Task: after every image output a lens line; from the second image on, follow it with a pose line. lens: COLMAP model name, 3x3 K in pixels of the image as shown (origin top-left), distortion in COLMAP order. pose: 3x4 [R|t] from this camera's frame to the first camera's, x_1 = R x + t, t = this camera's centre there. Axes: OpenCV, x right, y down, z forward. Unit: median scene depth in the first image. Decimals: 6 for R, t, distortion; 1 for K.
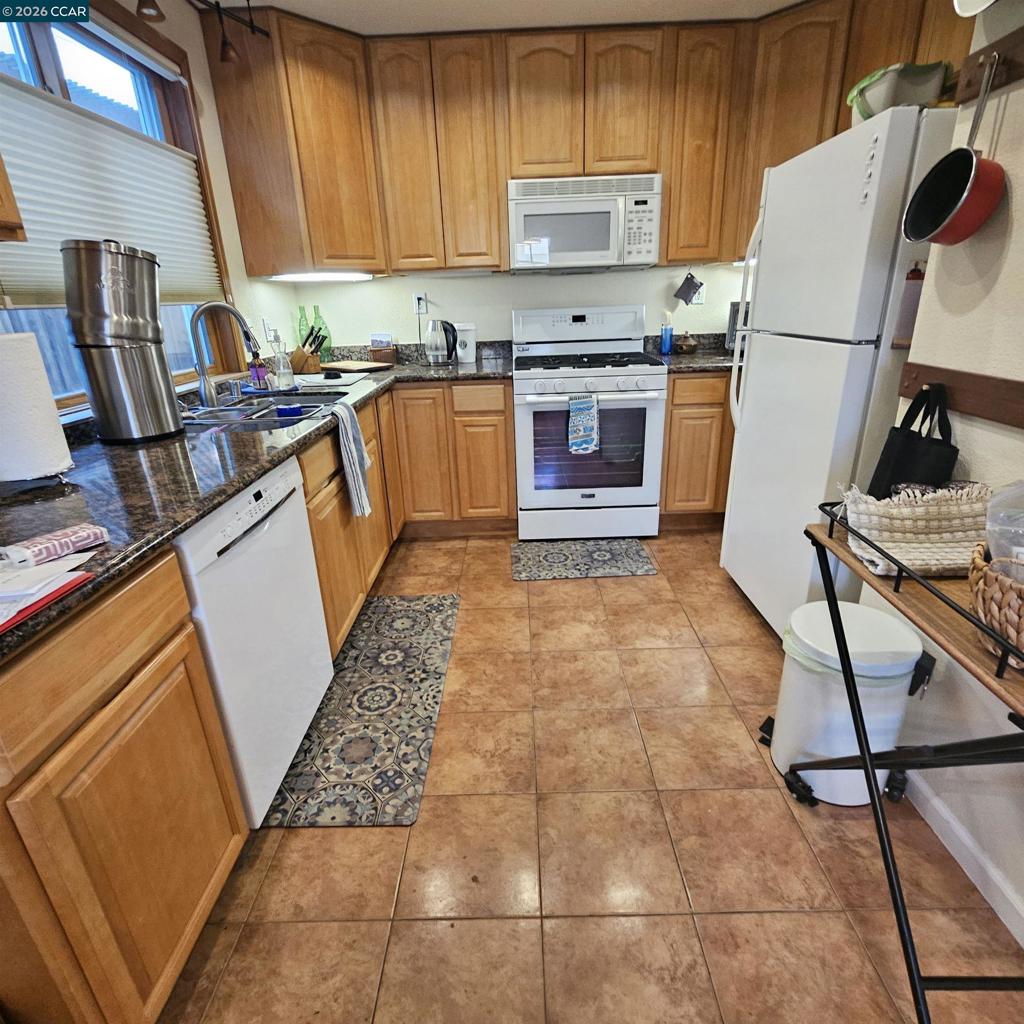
lens RADIAL K [[562.0, 0, 512.0], [0, 562.0, 512.0], [0, 0, 1]] dist [-0.005589, -0.002273]
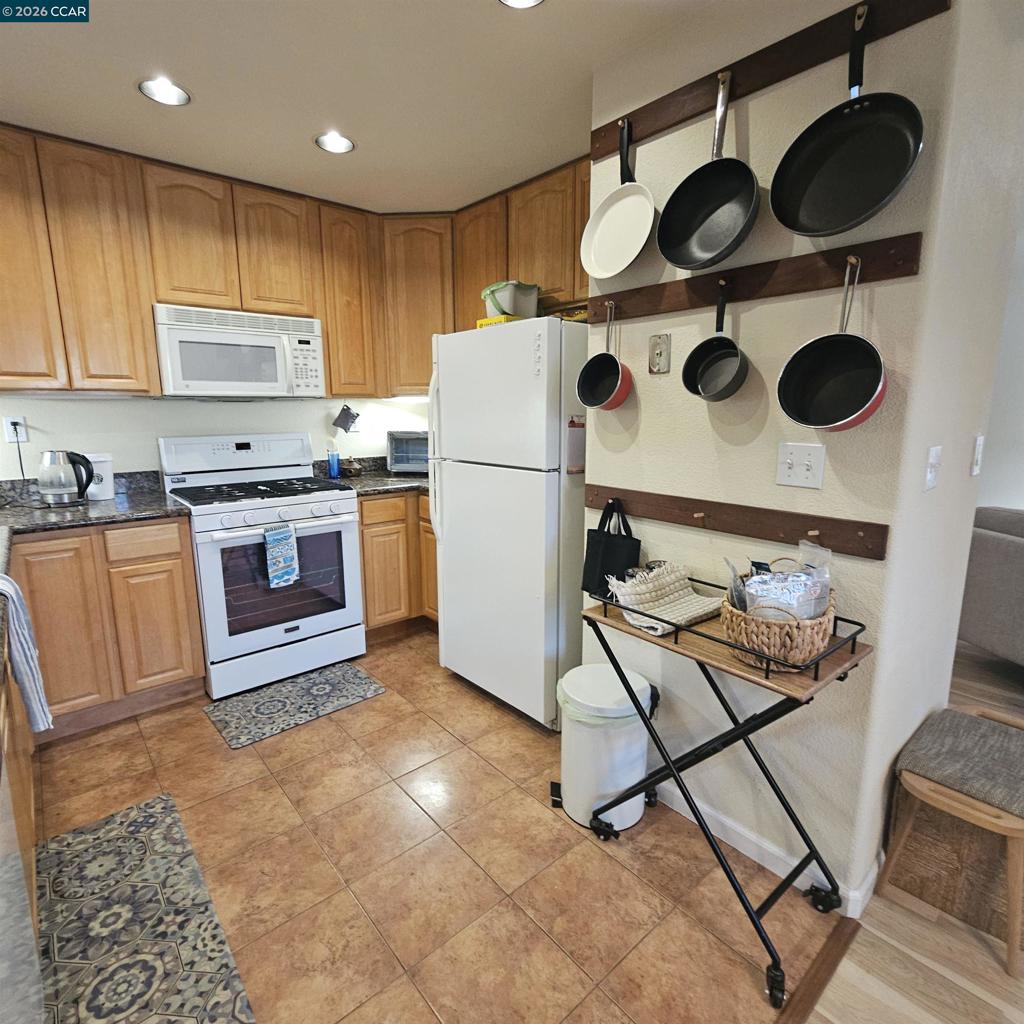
lens RADIAL K [[559.4, 0, 511.8], [0, 559.4, 508.9], [0, 0, 1]] dist [-0.003974, 0.001714]
pose [[0.750349, -0.085378, 0.655505, -0.198863], [0.210643, 0.970814, -0.114675, -0.043482], [-0.626582, 0.224124, 0.746434, 0.037615]]
